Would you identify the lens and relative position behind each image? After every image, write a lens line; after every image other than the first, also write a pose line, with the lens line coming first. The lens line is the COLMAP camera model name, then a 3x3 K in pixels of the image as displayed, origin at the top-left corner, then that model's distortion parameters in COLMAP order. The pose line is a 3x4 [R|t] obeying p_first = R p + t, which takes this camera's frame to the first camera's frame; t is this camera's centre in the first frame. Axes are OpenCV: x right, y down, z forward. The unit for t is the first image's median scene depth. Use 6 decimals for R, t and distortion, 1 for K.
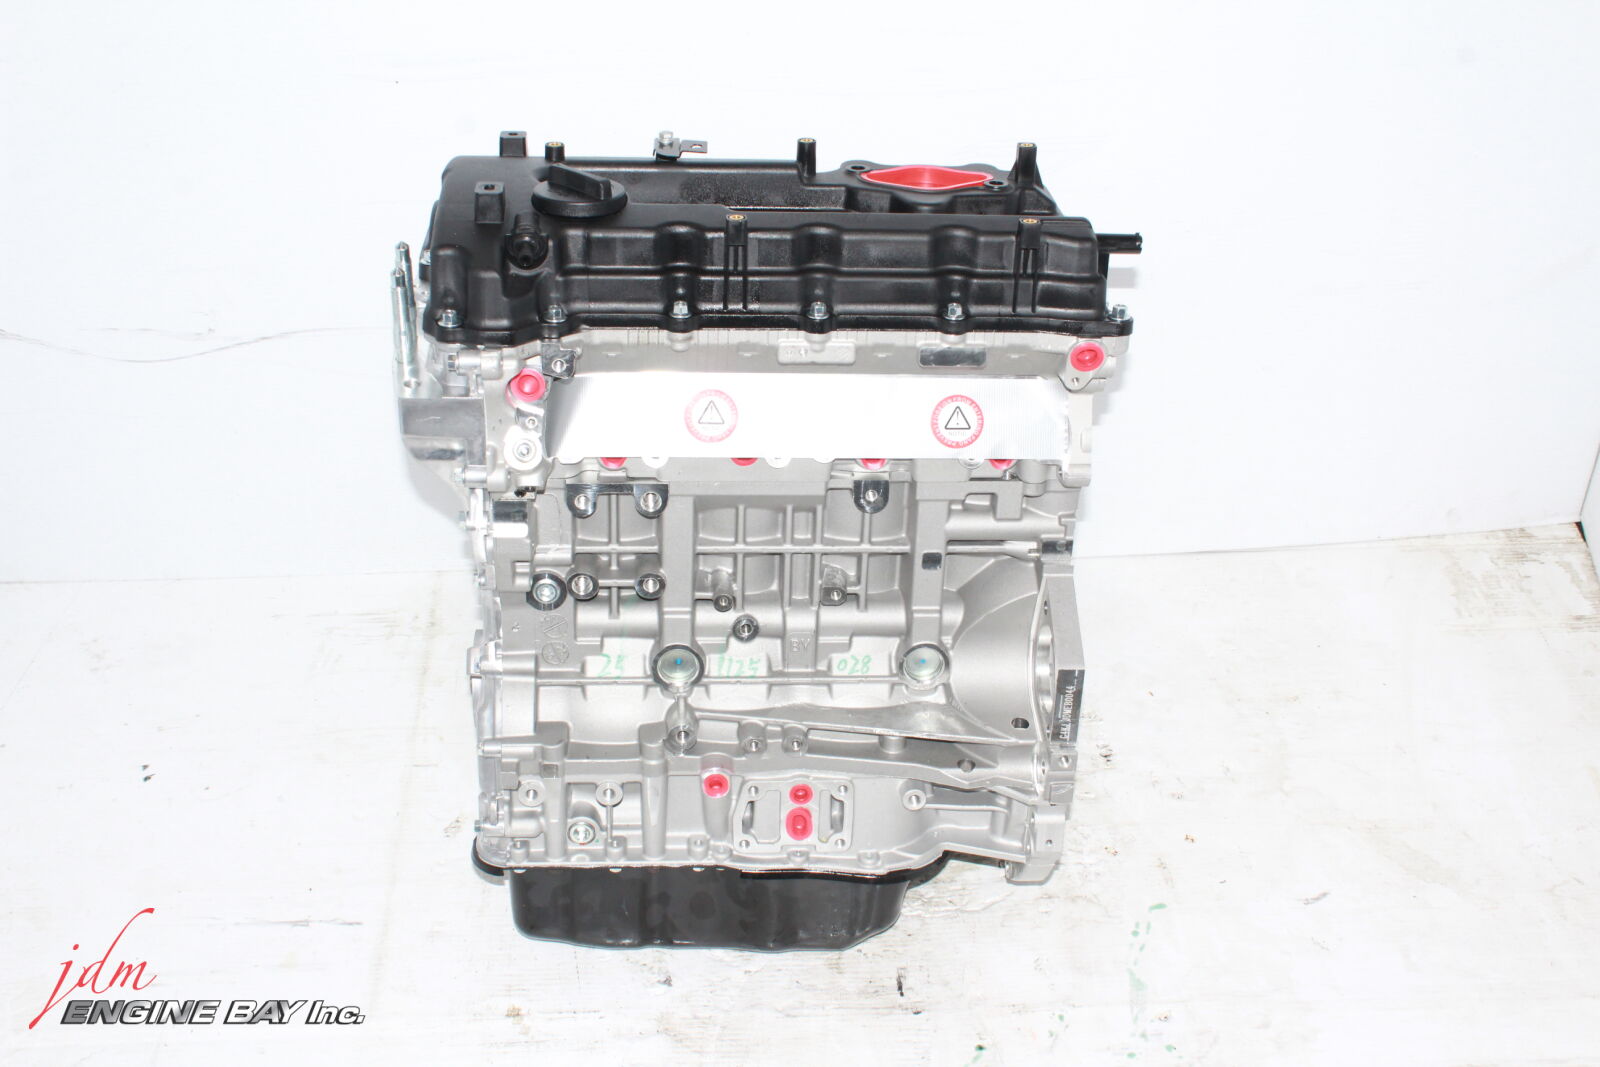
lens RADIAL K [[1885.2, 0, 800.0], [0, 1885.2, 533.5], [0, 0, 1]] dist [-0.052619, -0.002634]
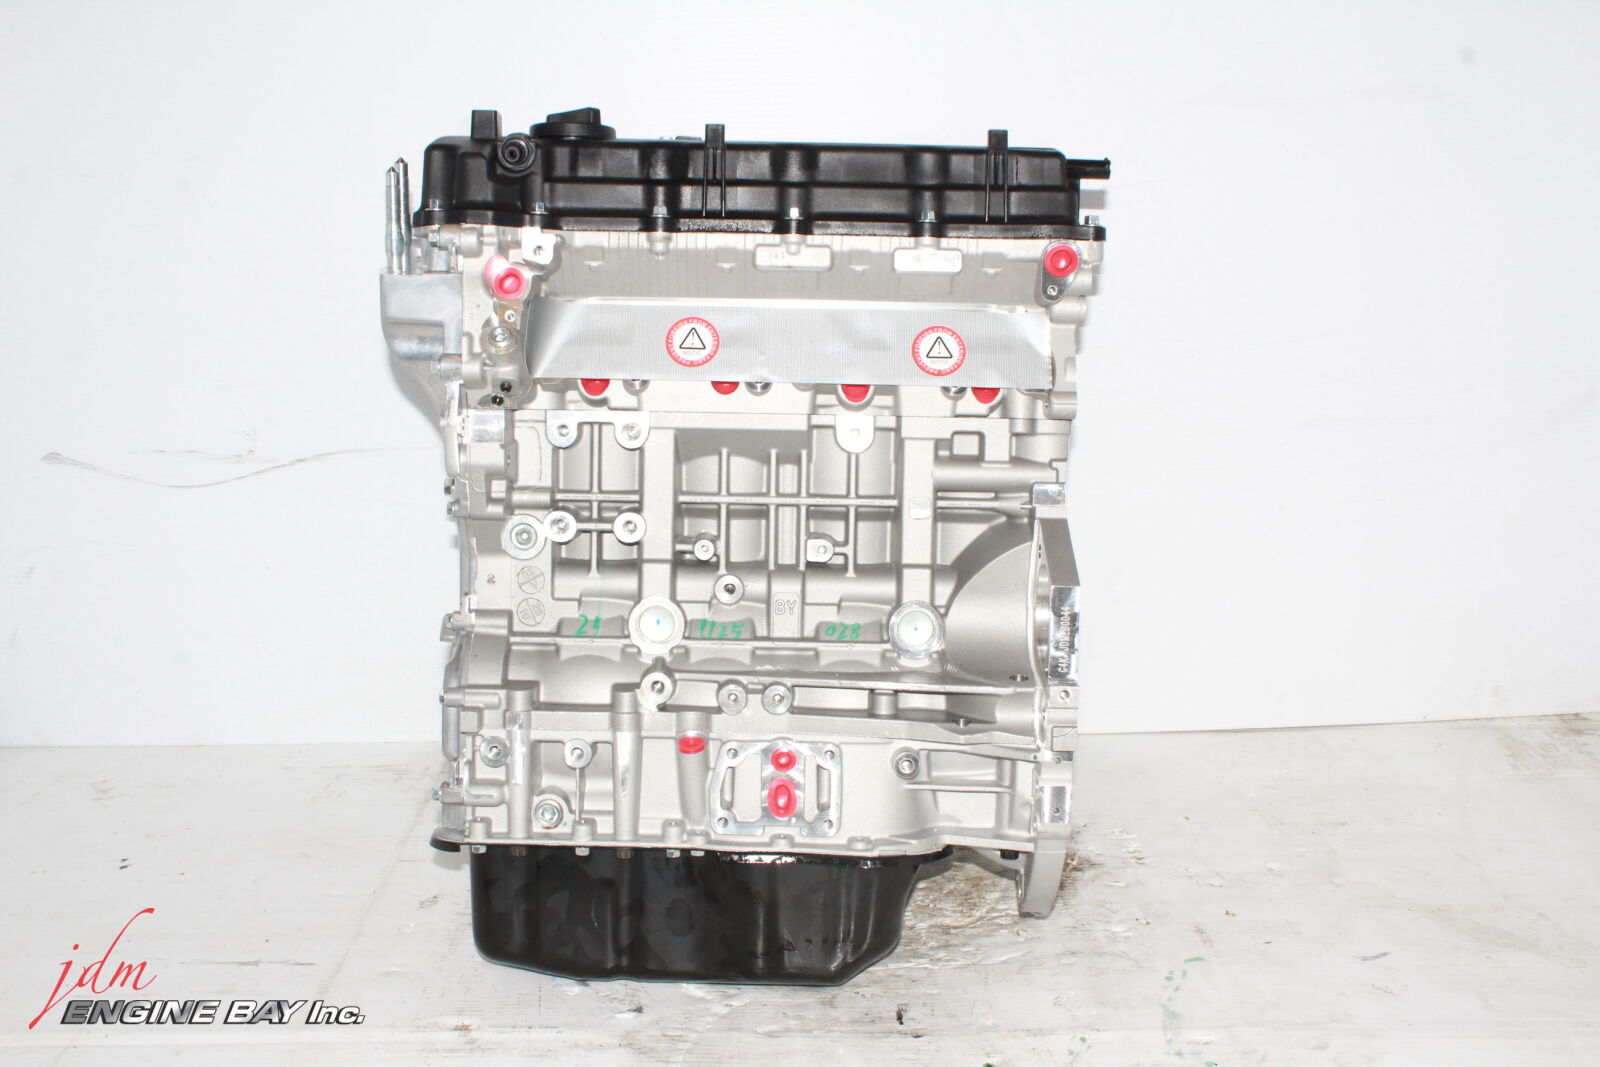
lens RADIAL K [[1761.1, 0, 800.0], [0, 1761.1, 533.5], [0, 0, 1]] dist [-0.069984, 0.041302]
pose [[0.997969, -0.009667, -0.062961, 0.062496], [-0.014745, 0.926513, -0.375973, 0.351854], [0.061969, 0.376137, 0.924489, 0.157683]]
